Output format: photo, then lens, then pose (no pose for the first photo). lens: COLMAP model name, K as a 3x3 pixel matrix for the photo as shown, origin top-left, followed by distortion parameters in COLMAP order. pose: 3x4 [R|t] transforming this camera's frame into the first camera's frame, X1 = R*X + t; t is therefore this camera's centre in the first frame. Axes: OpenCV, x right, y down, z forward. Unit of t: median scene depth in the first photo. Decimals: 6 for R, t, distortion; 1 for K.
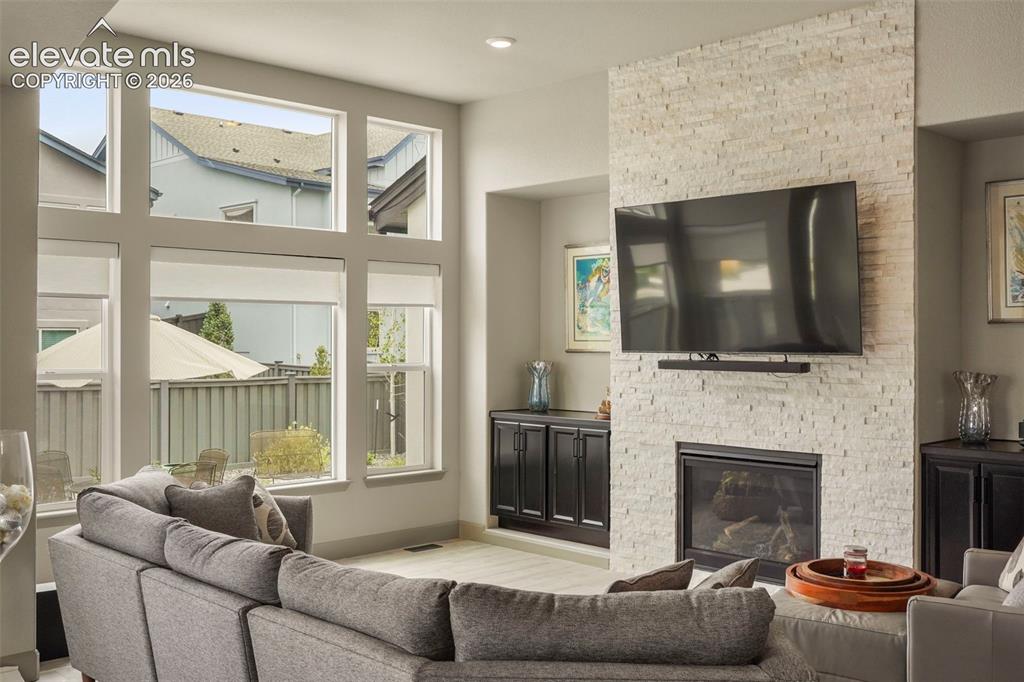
lens RADIAL K [[1007.0, 0, 511.3], [0, 1007.0, 342.8], [0, 0, 1]] dist [-0.006488, 0.000000]
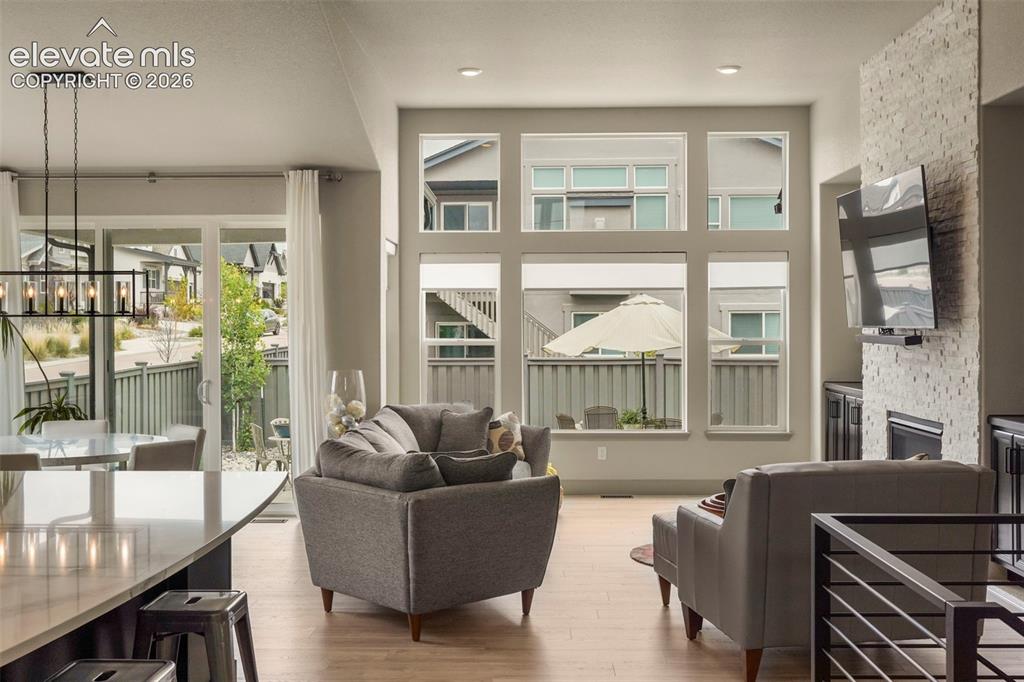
lens RADIAL K [[1115.4, 0, 521.1], [0, 1115.4, 338.2], [0, 0, 1]] dist [-0.002149, 0.000000]
pose [[0.708366, 0.005581, -0.705823, 0.756890], [0.001930, 0.999950, 0.009844, 0.009034], [0.705843, -0.008335, 0.708320, -0.122618]]
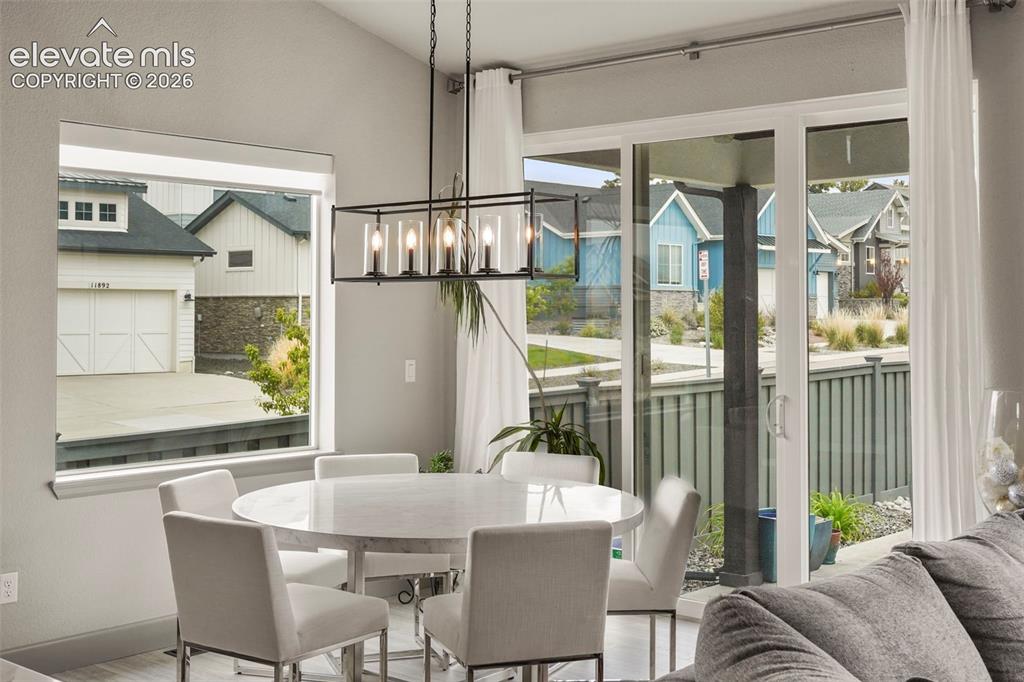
lens RADIAL K [[1261.3, 0, 530.9], [0, 1261.3, 312.2], [0, 0, 1]] dist [-0.007785, 0.000000]
pose [[0.093949, -0.002184, -0.995575, 0.360641], [0.001901, 0.999996, -0.002014, 0.016265], [0.995575, -0.001703, 0.093953, 0.330568]]
